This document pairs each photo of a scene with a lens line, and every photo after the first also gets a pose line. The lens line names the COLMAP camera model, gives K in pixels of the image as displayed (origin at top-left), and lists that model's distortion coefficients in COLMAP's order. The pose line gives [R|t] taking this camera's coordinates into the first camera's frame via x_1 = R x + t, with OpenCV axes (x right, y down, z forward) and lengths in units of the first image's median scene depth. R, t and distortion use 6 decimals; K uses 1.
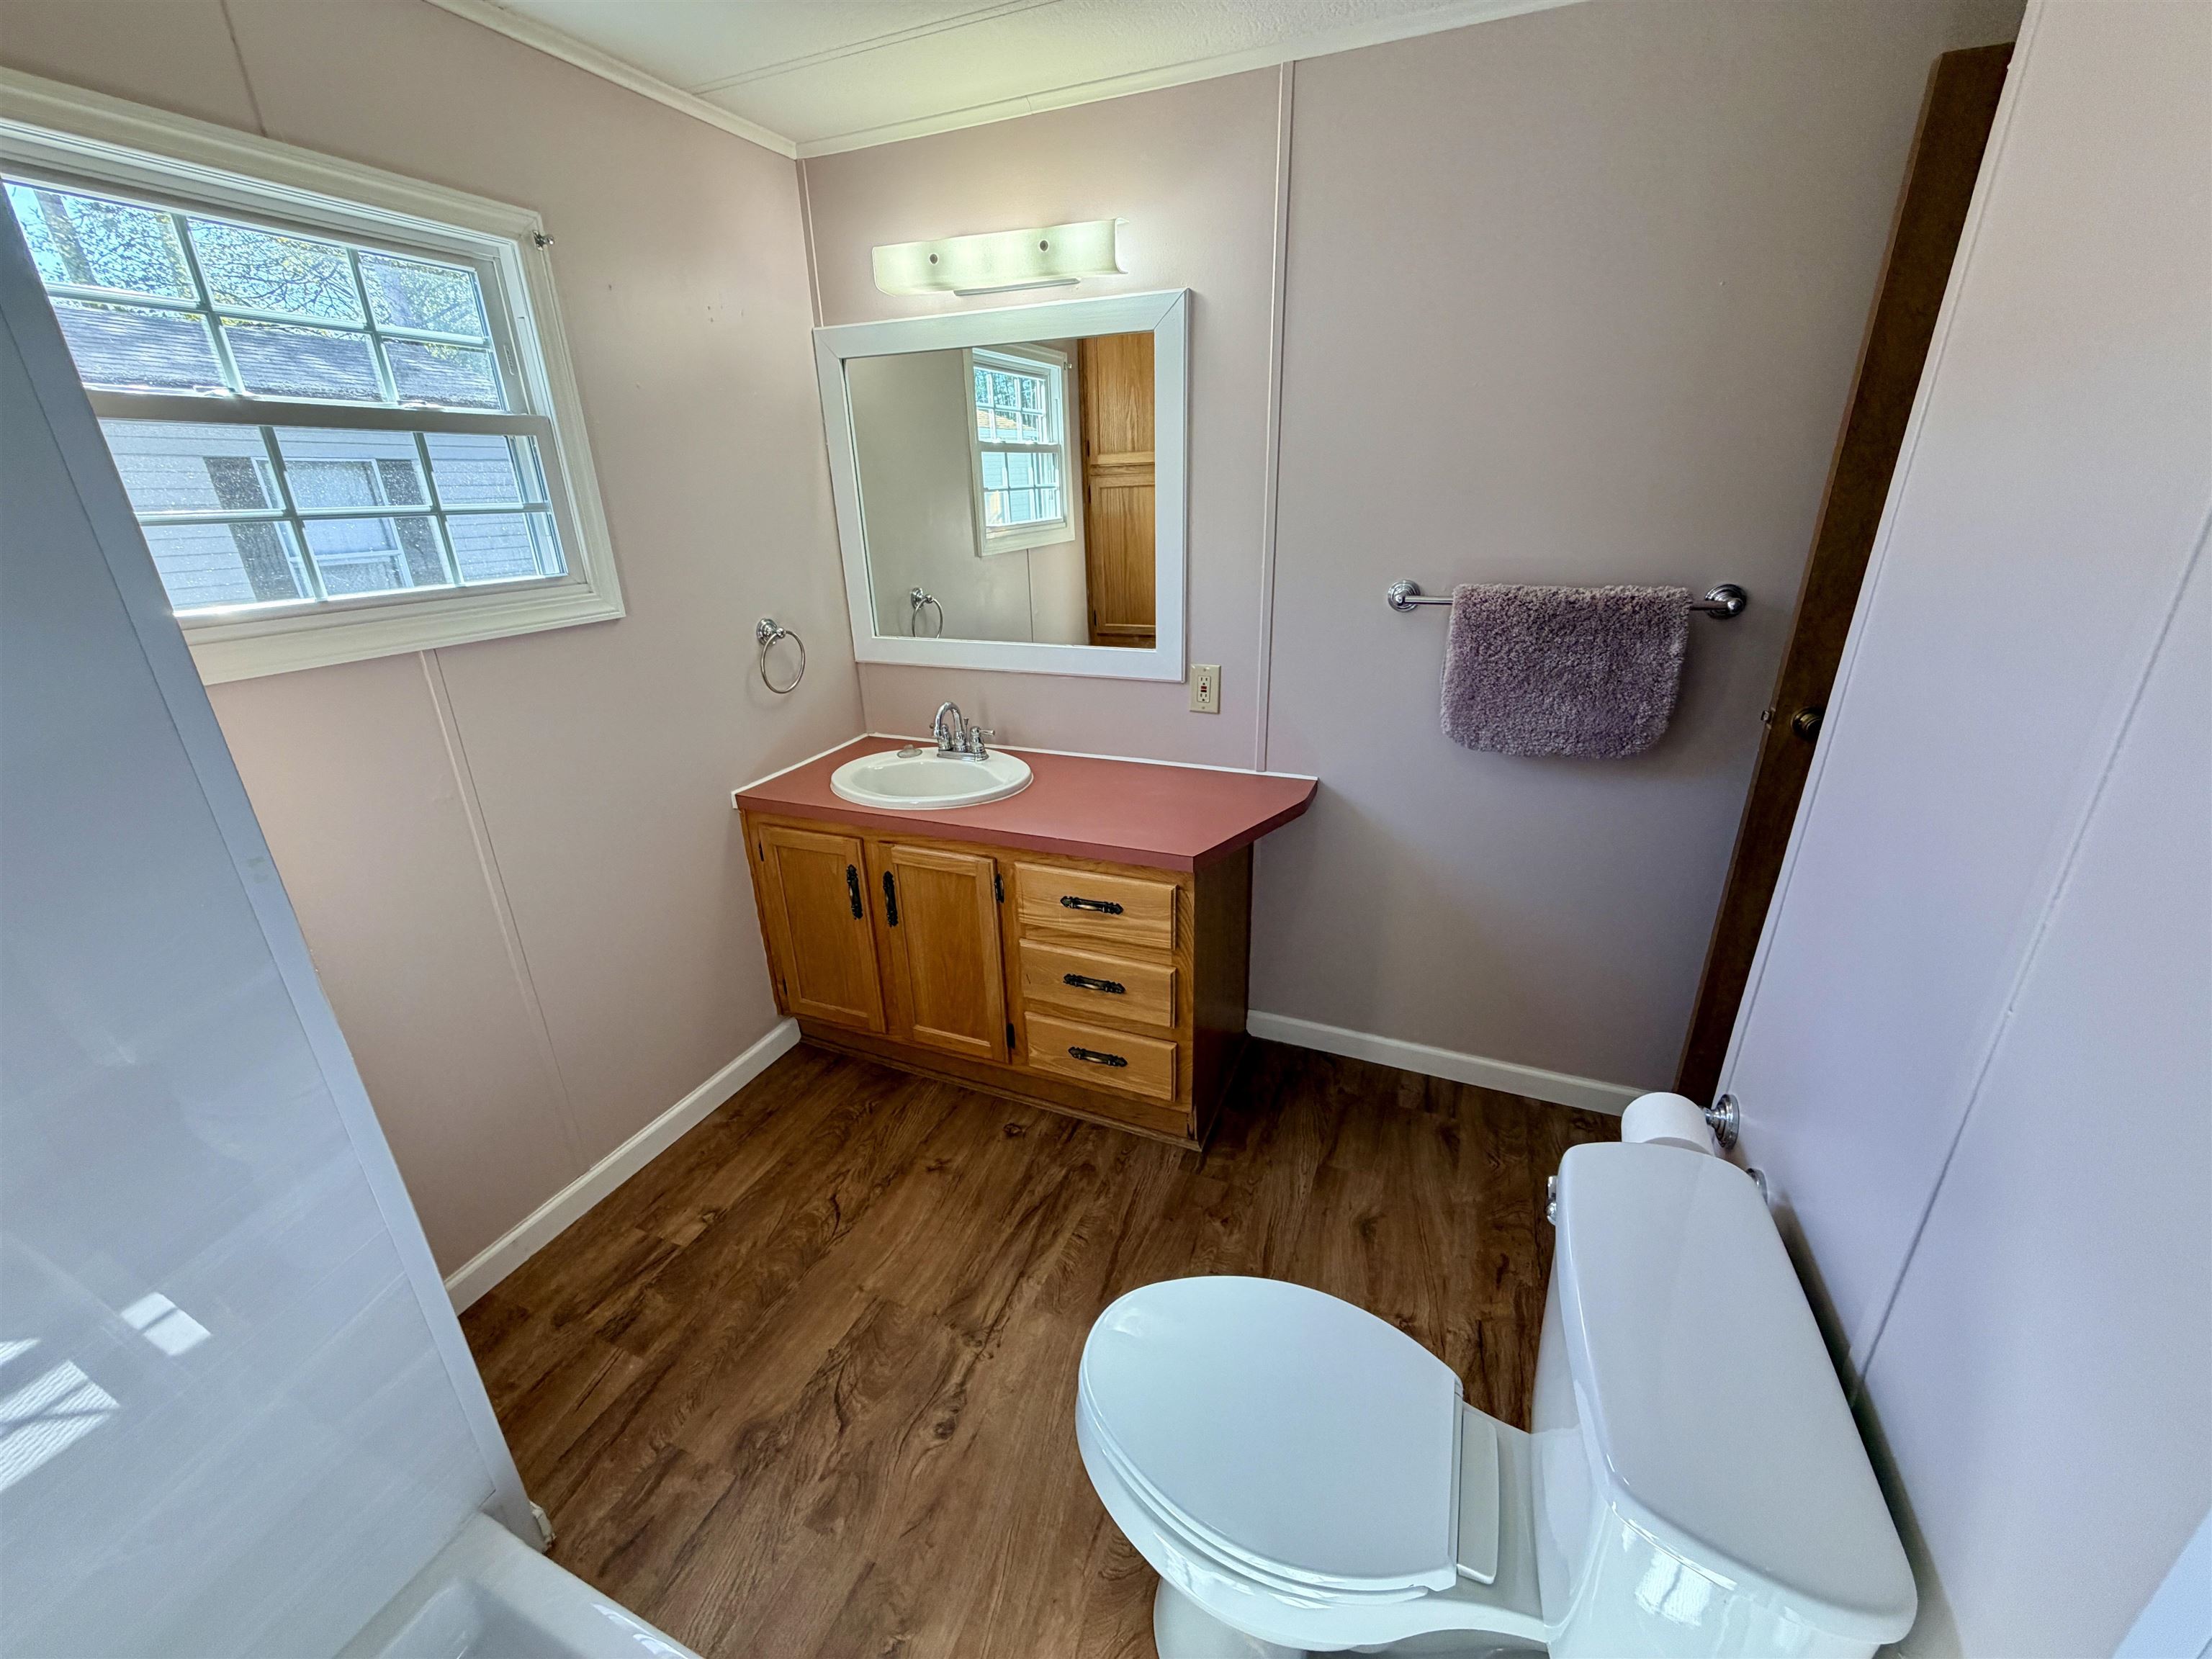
lens RADIAL K [[880.0, 0, 1101.3], [0, 880.0, 829.5], [0, 0, 1]] dist [-0.000740, 0.000209]
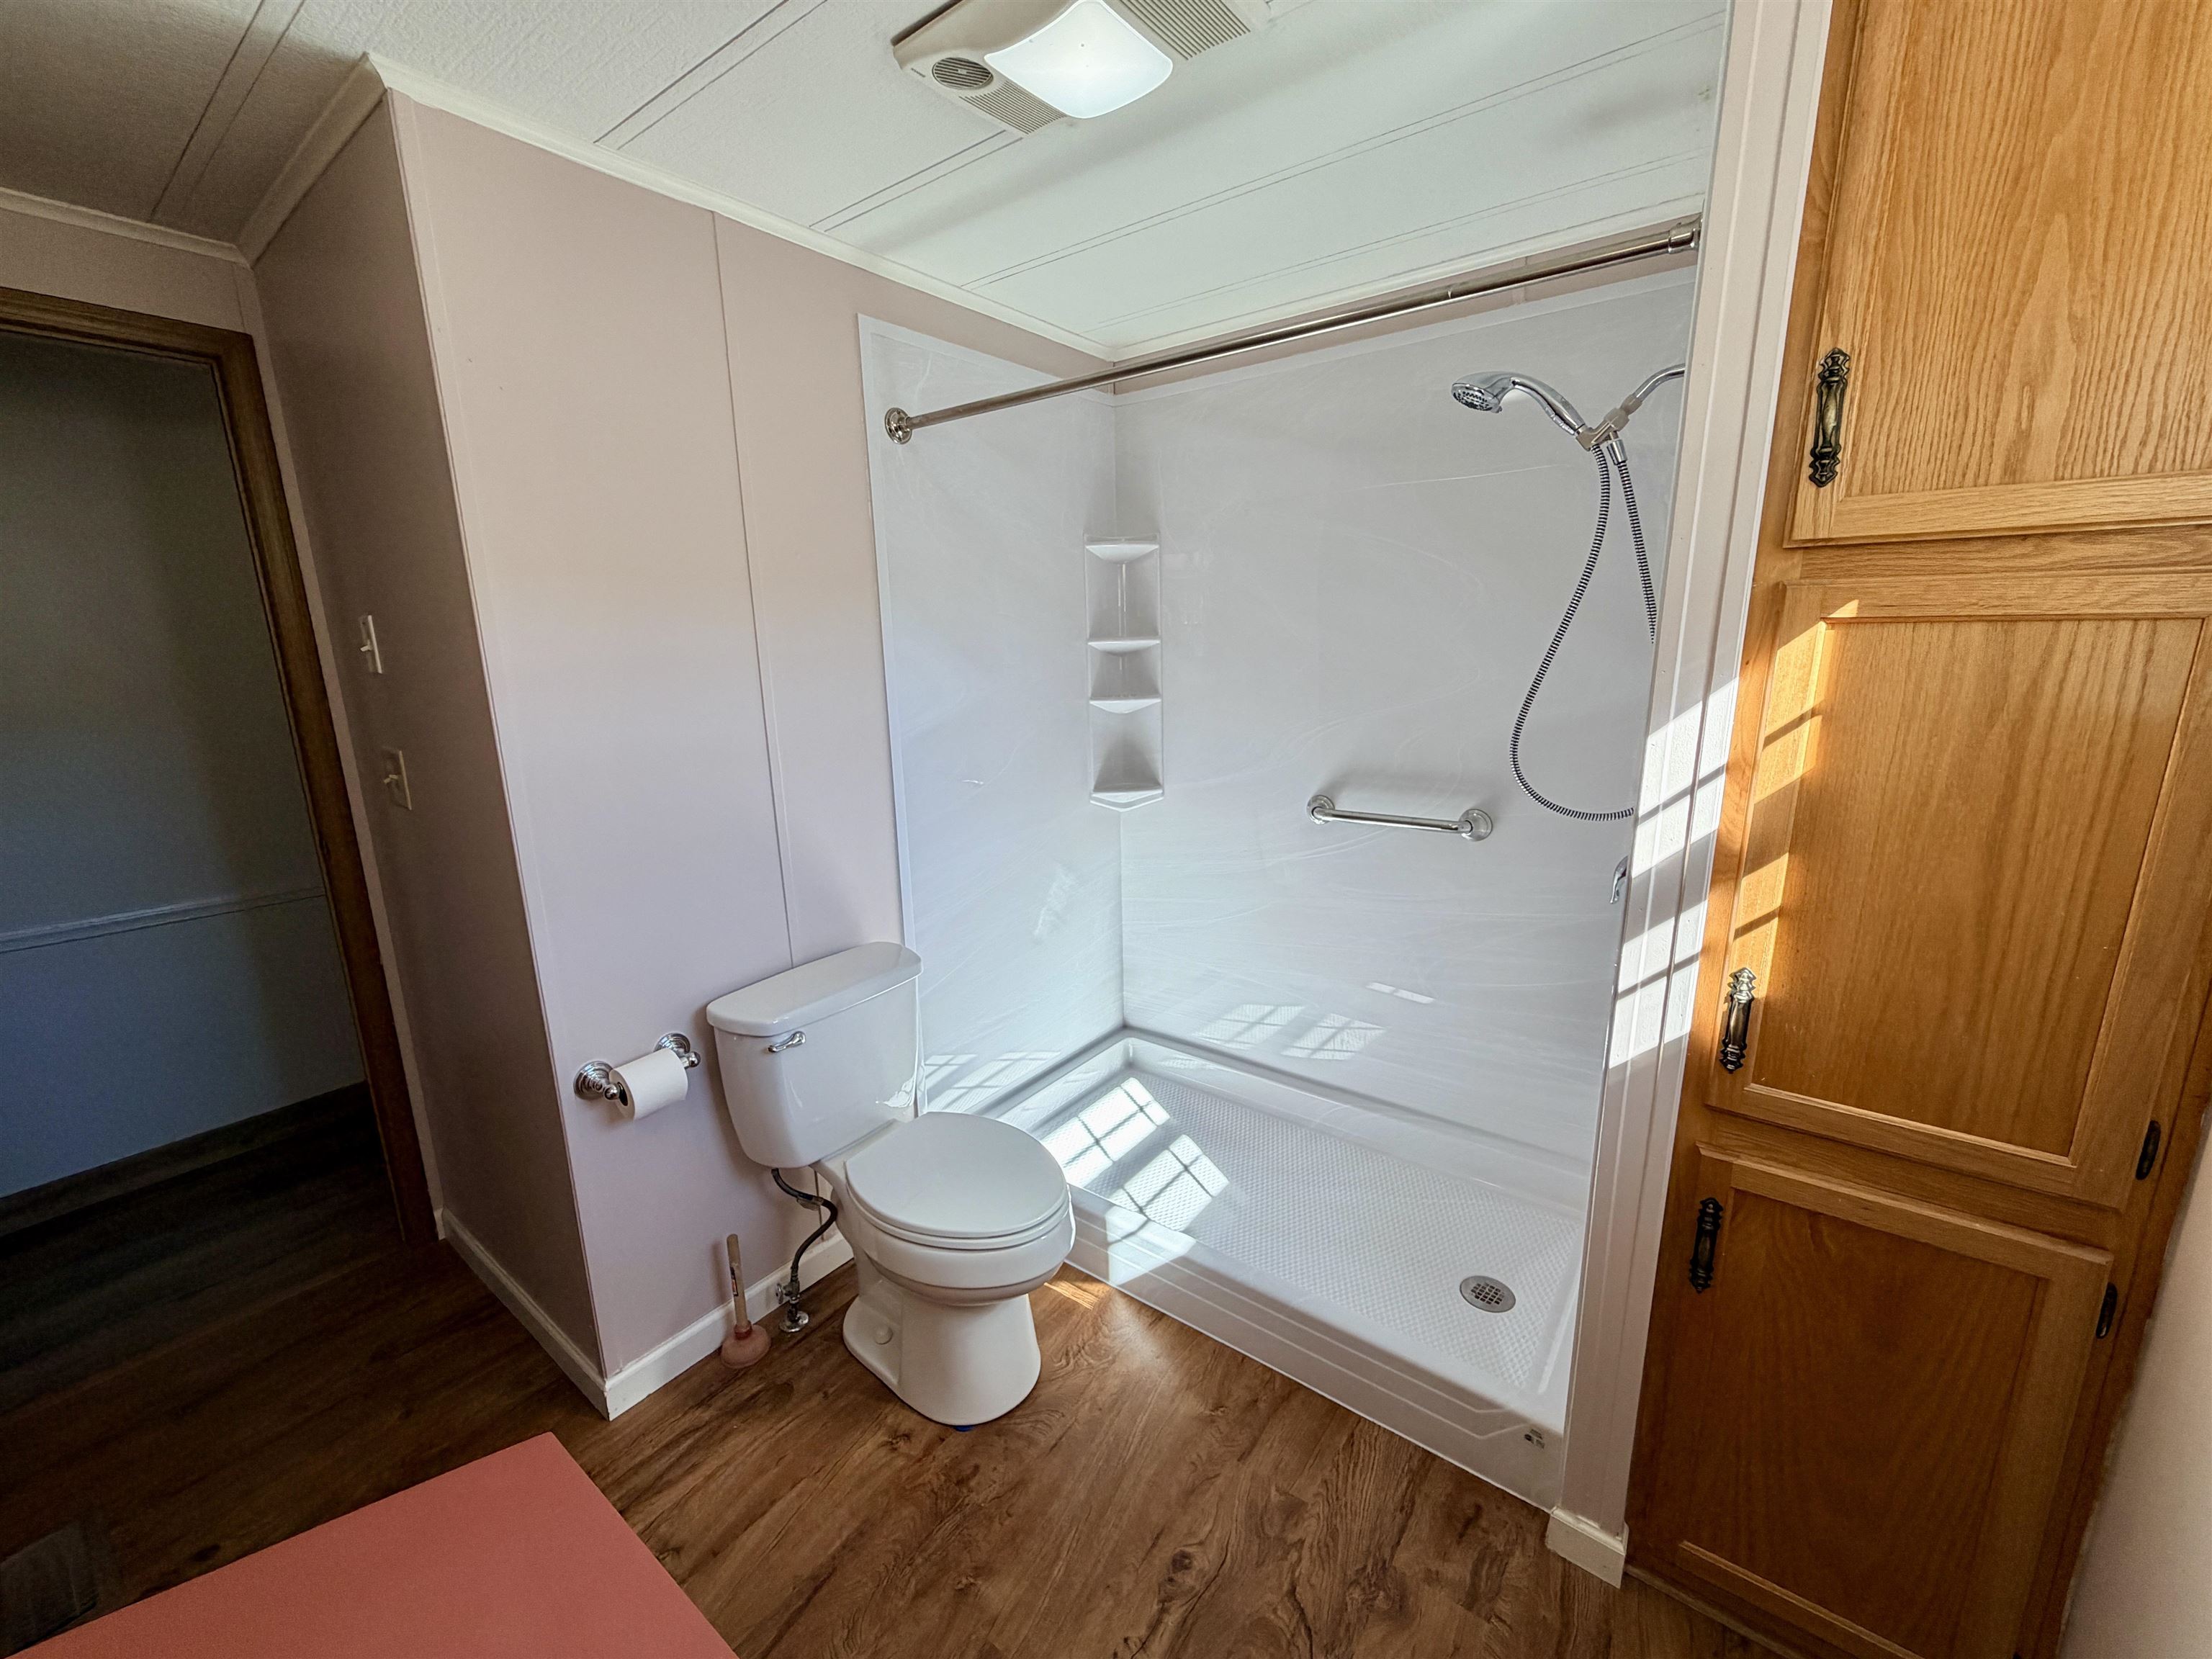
lens RADIAL K [[880.0, 0, 1101.3], [0, 880.0, 829.5], [0, 0, 1]] dist [-0.000740, 0.000209]
pose [[-0.969467, -0.007320, 0.245114, -0.287684], [0.129290, 0.834084, 0.536273, -0.450708], [-0.208370, 0.551590, -0.807670, 1.212620]]
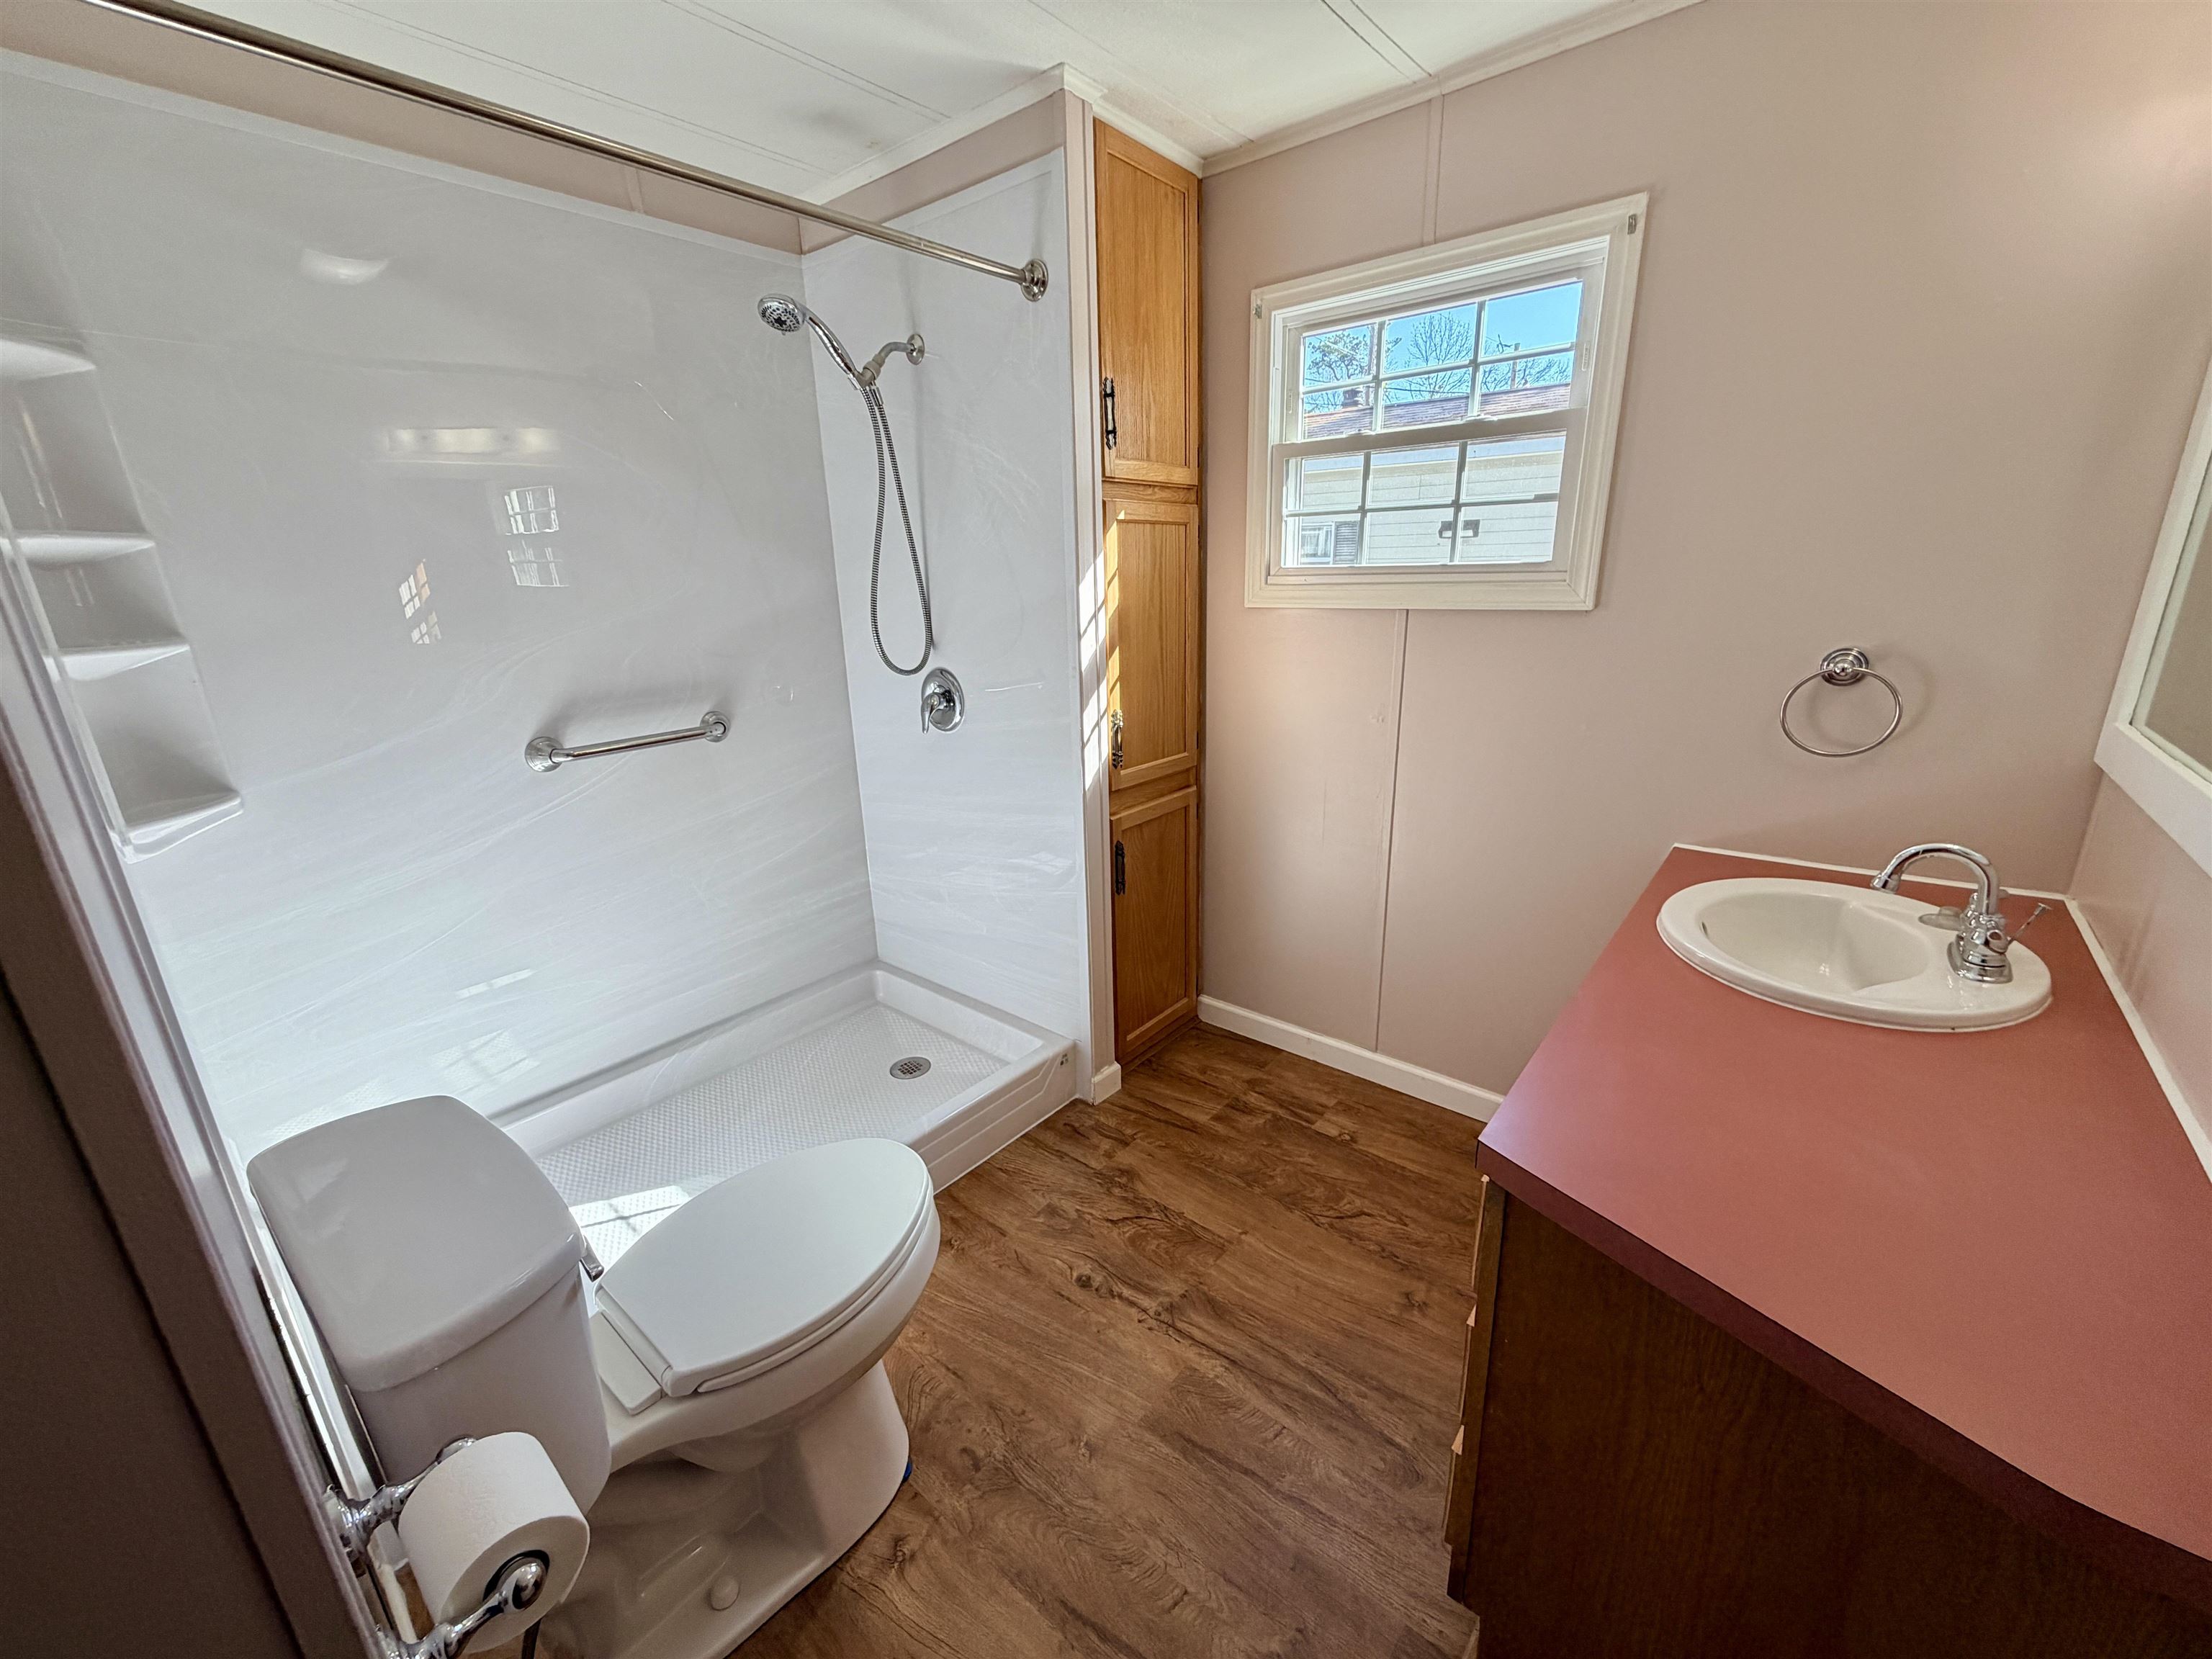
lens RADIAL K [[880.0, 0, 1101.3], [0, 880.0, 829.5], [0, 0, 1]] dist [-0.000740, 0.000209]
pose [[-0.292436, 0.310121, -0.904603, 0.621224], [-0.313709, 0.862495, 0.397100, -0.281120], [0.903365, 0.399908, -0.154937, 0.863361]]
